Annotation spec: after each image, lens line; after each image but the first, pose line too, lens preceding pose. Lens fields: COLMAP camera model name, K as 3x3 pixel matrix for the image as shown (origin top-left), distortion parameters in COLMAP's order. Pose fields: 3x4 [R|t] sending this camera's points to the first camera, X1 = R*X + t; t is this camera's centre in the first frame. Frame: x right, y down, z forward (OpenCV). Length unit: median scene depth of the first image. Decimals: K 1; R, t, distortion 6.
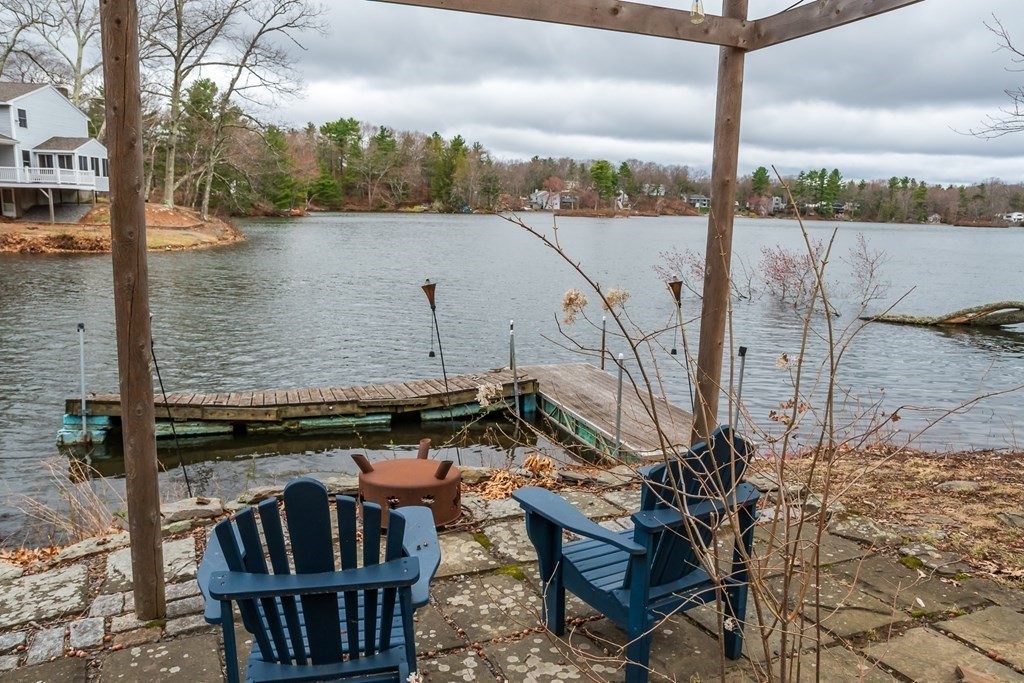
lens RADIAL K [[760.7, 0, 507.2], [0, 760.7, 345.9], [0, 0, 1]] dist [-0.146952, 0.163324]
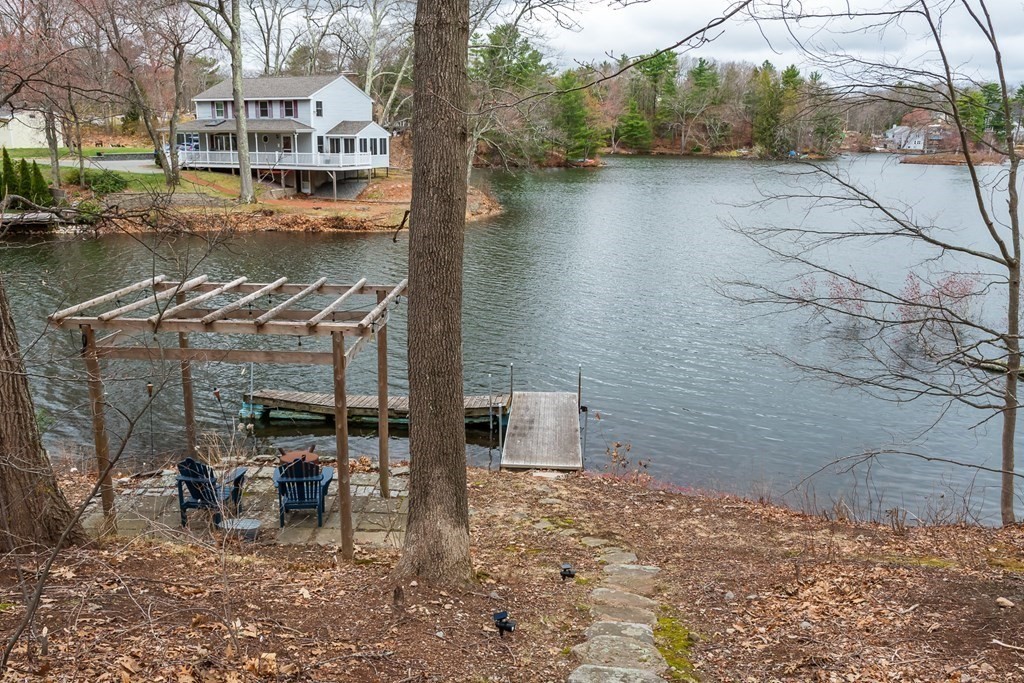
lens RADIAL K [[853.1, 0, 509.2], [0, 853.1, 340.9], [0, 0, 1]] dist [-0.043970, 0.007627]
pose [[0.922311, 0.079039, -0.378280, 0.030250], [-0.059778, 0.996259, 0.062412, -0.008635], [0.381798, -0.034951, 0.923585, -0.026937]]
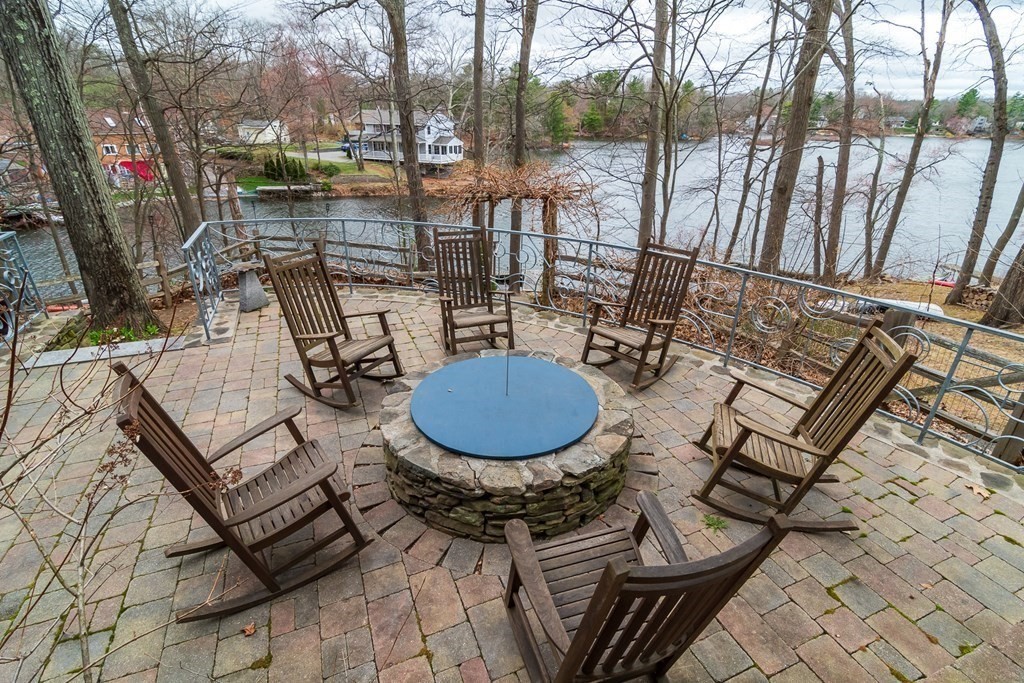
lens RADIAL K [[485.9, 0, 510.0], [0, 485.9, 343.8], [0, 0, 1]] dist [-0.001907, 0.000068]
pose [[0.915162, 0.166251, -0.367204, 0.052097], [-0.069511, 0.962425, 0.262499, -0.014832], [0.397048, -0.214704, 0.892331, -0.085172]]
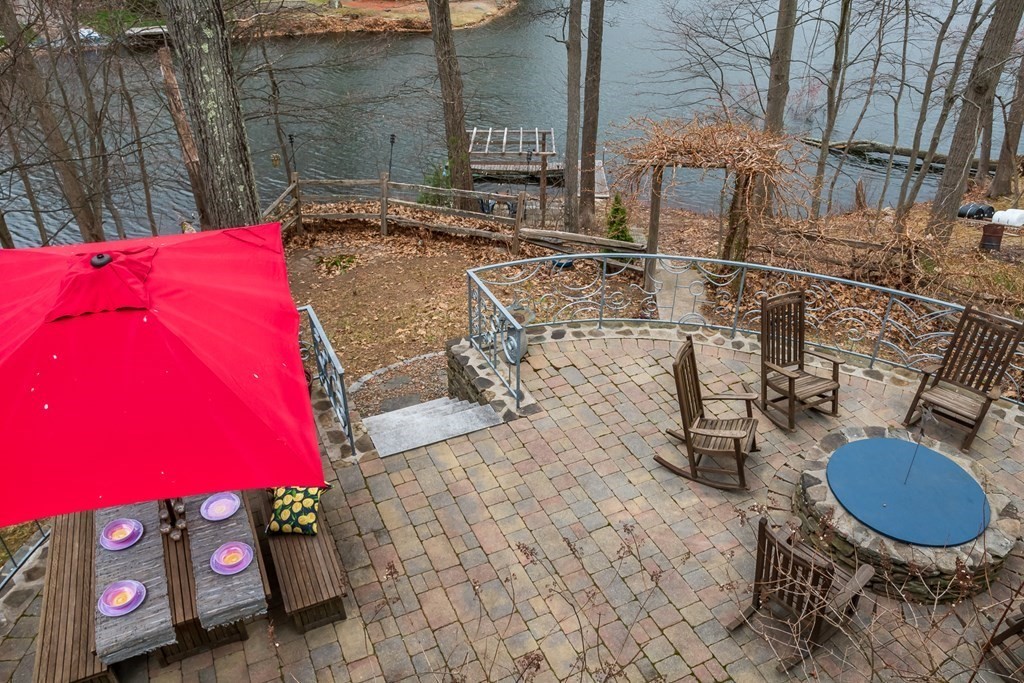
lens RADIAL K [[760.7, 0, 507.2], [0, 760.7, 345.9], [0, 0, 1]] dist [-0.146952, 0.163324]
pose [[0.931665, 0.179701, -0.315766, 0.042111], [-0.043675, 0.918207, 0.393685, -0.023201], [0.360684, -0.352991, 0.863310, -0.097863]]
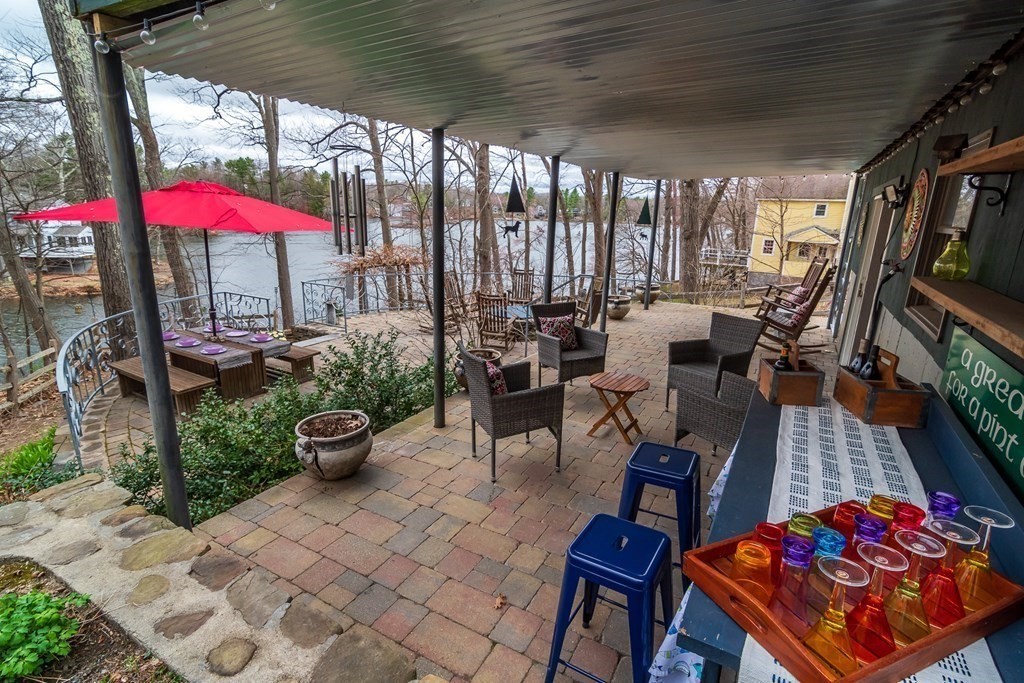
lens RADIAL K [[497.2, 0, 513.9], [0, 497.2, 343.3], [0, 0, 1]] dist [-0.001964, 0.000125]
pose [[0.966871, -0.060925, 0.247888, 0.036405], [0.038860, 0.994912, 0.092954, -0.011380], [-0.252290, -0.080242, 0.964319, -0.115400]]
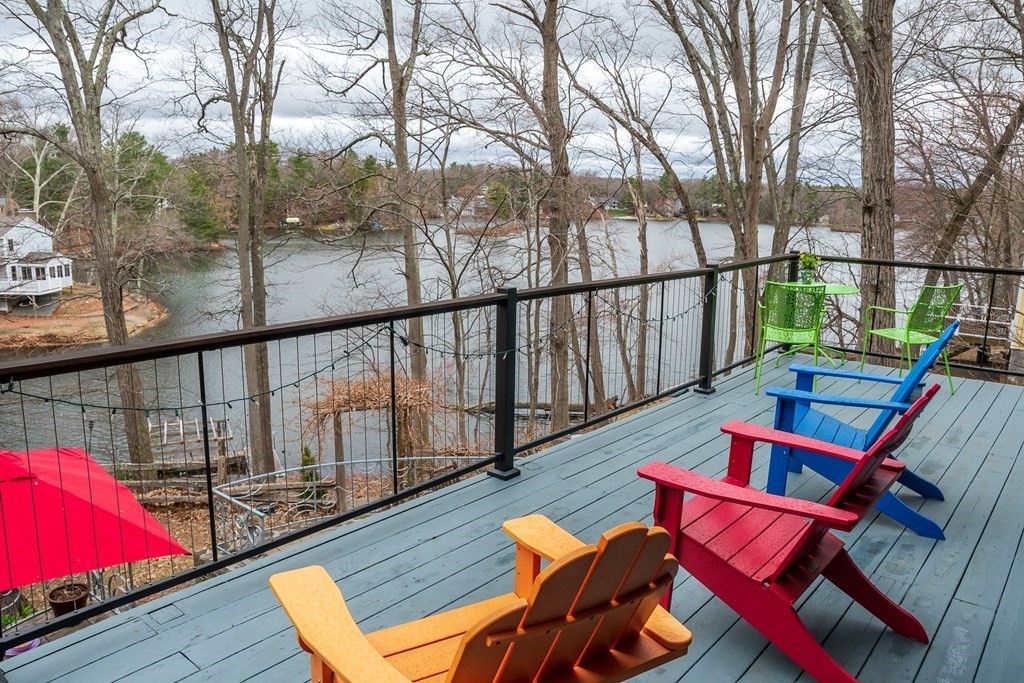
lens RADIAL K [[760.7, 0, 507.2], [0, 760.7, 345.9], [0, 0, 1]] dist [-0.146952, 0.163324]
pose [[0.996521, -0.018072, 0.081360, 0.042872], [0.016849, 0.999735, 0.015697, -0.021562], [-0.081622, -0.014272, 0.996561, -0.111488]]
